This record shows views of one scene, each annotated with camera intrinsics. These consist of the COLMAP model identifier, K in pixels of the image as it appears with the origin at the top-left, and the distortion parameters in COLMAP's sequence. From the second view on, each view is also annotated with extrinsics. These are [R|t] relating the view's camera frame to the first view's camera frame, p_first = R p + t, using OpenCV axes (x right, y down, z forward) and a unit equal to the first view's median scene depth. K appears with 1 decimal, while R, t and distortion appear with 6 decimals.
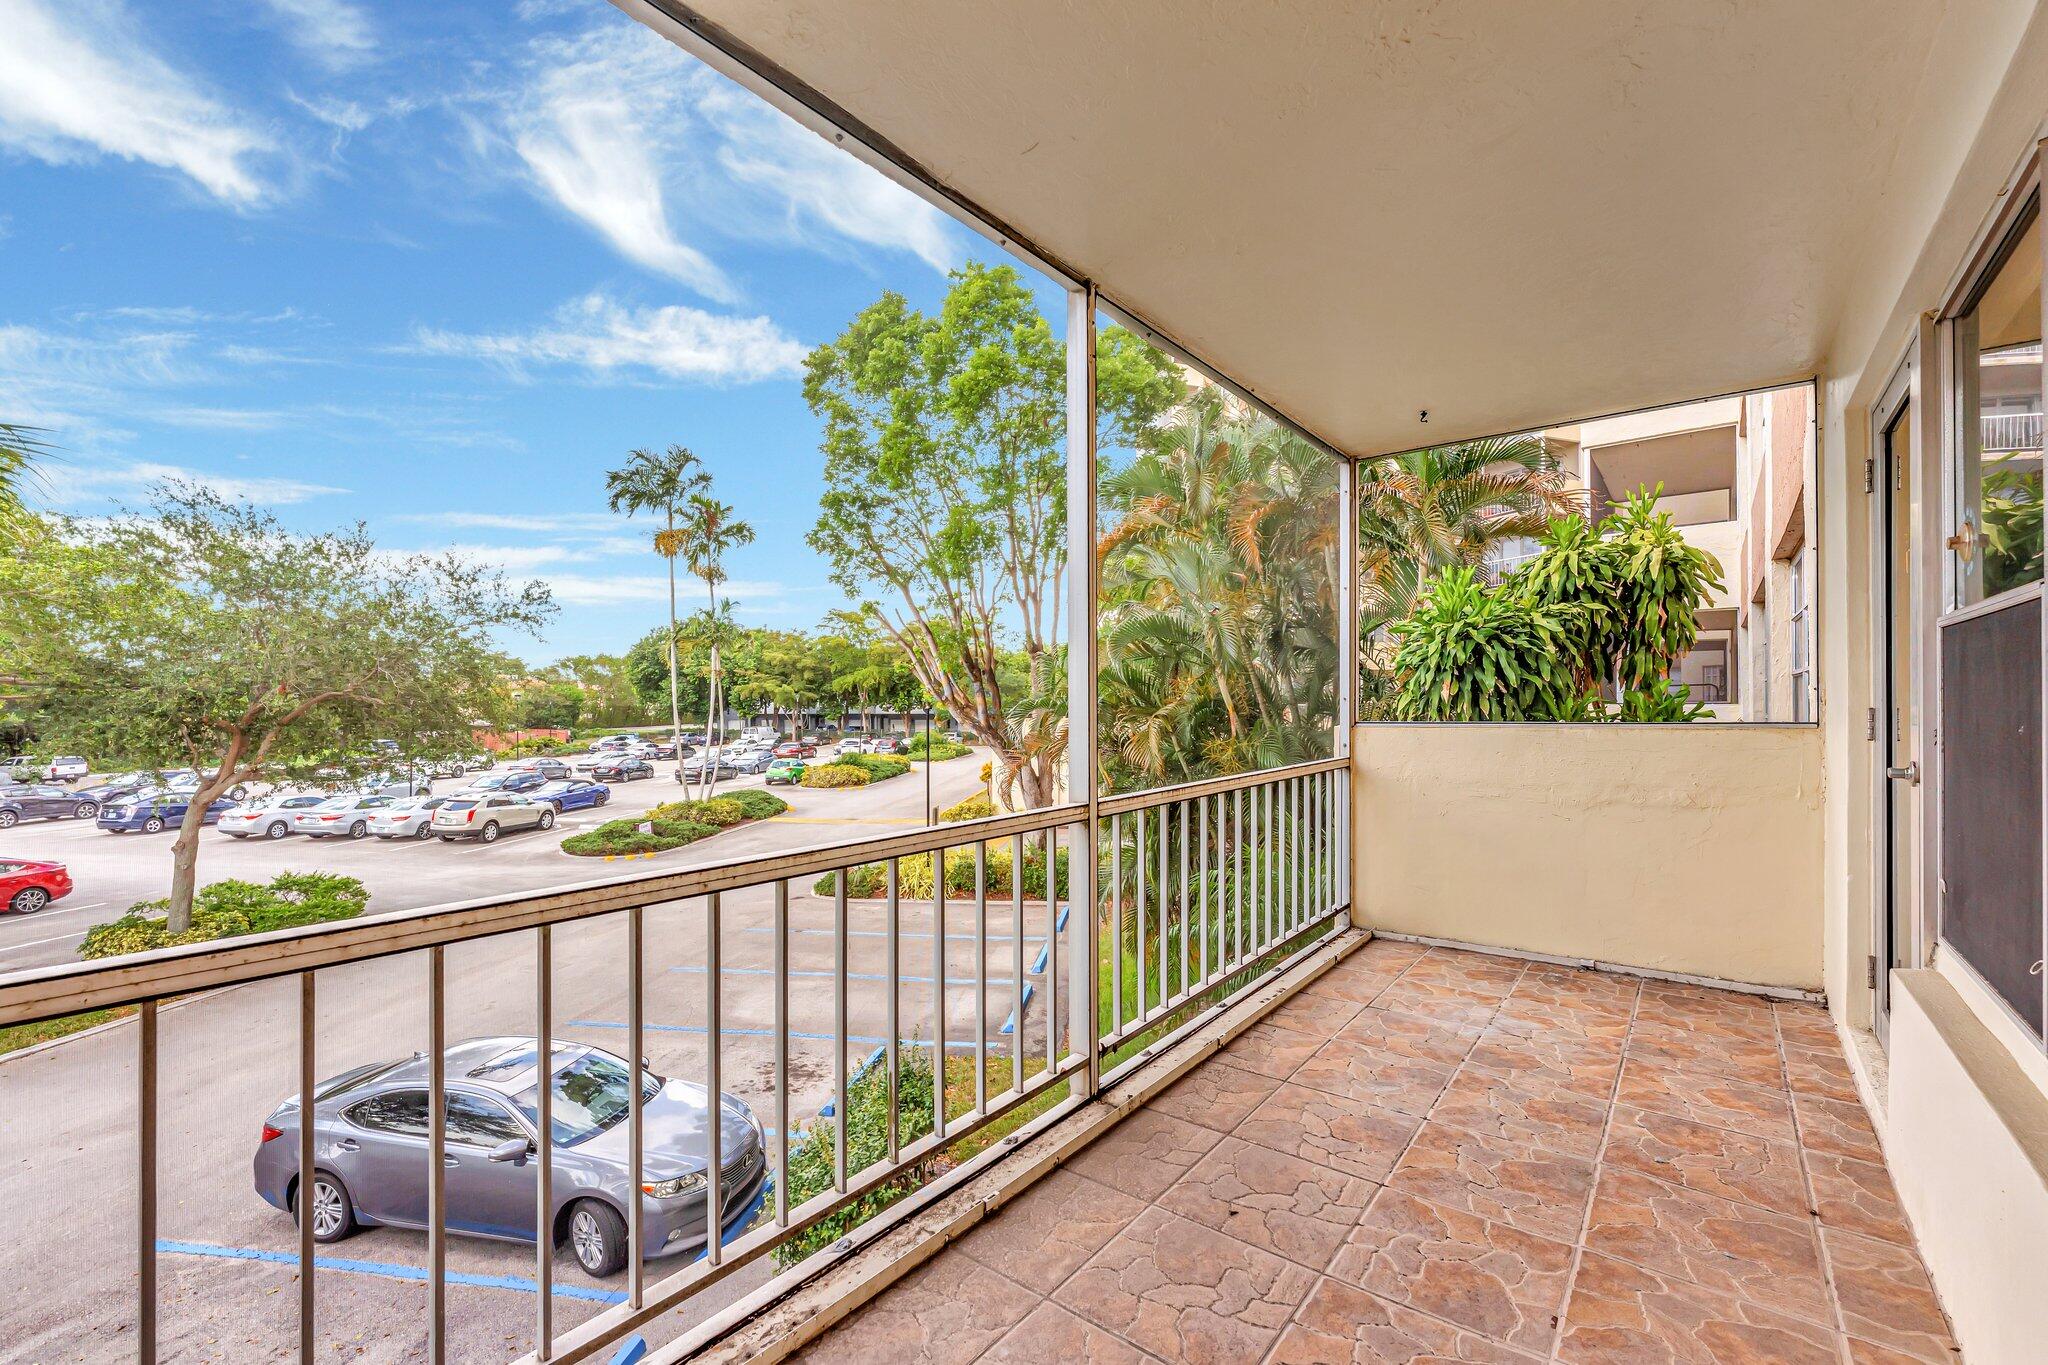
lens RADIAL K [[868.0, 0, 1041.7], [0, 868.0, 693.9], [0, 0, 1]] dist [0.003519, 0.000558]
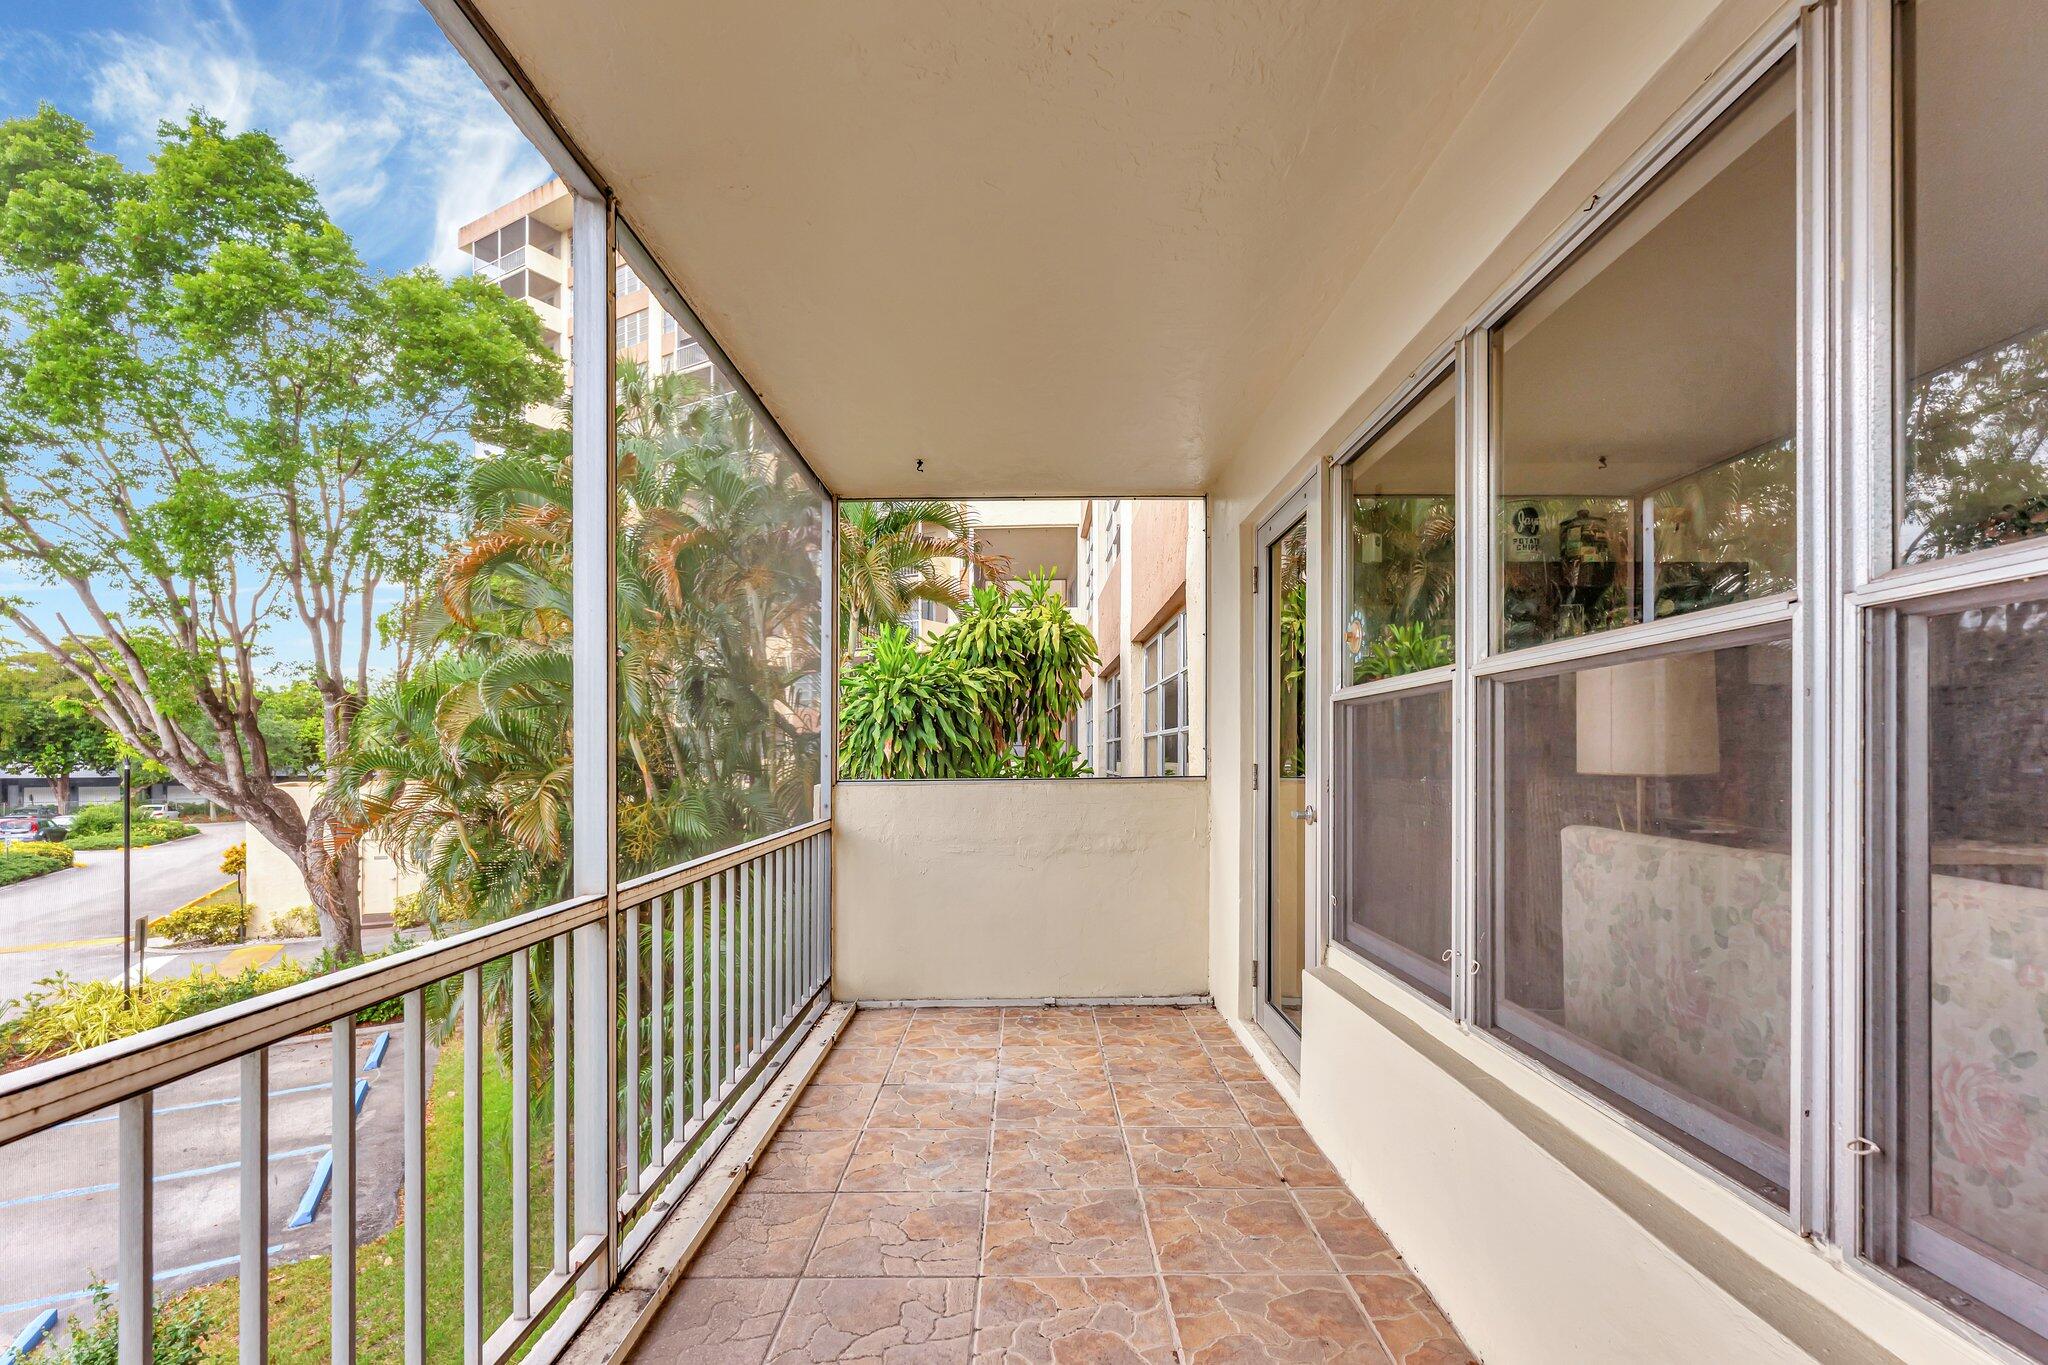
lens RADIAL K [[929.8, 0, 1022.3], [0, 929.8, 757.7], [0, 0, 1]] dist [0.008791, -0.000149]
pose [[0.794596, 0.001958, 0.607135, -0.062550], [-0.006260, 0.999968, 0.004968, 0.000801], [-0.607106, -0.007748, 0.794583, 0.062614]]
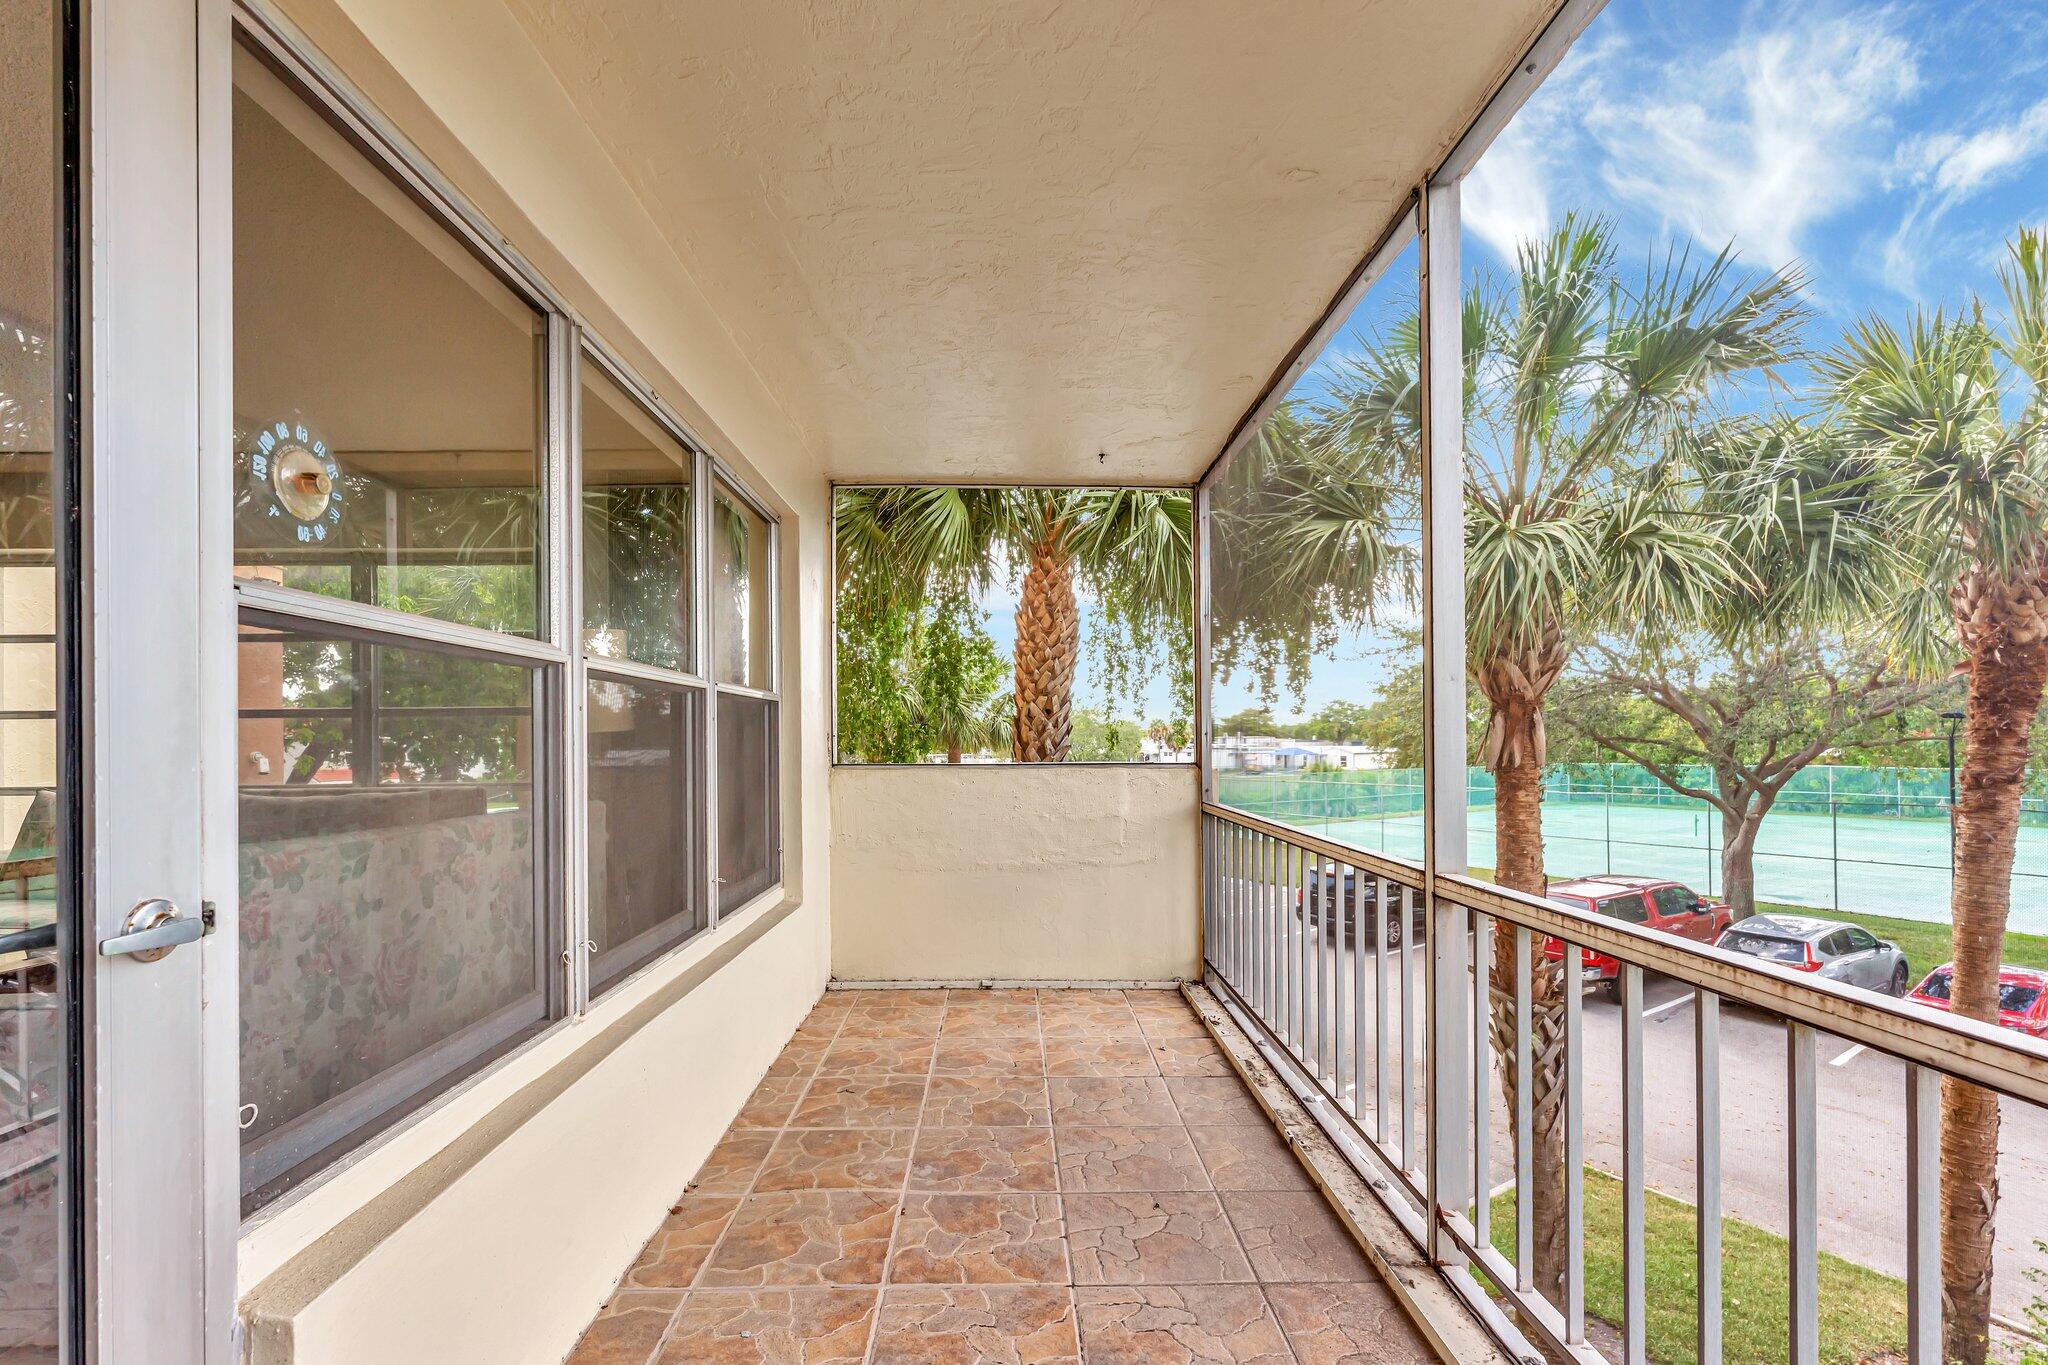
lens RADIAL K [[868.0, 0, 1027.8], [0, 868.0, 744.8], [0, 0, 1]] dist [0.003519, 0.000558]
pose [[-0.772505, 0.006451, -0.634976, 0.343328], [0.012046, 0.999917, -0.004497, 0.004438], [0.634895, -0.011123, -0.772518, 0.577959]]
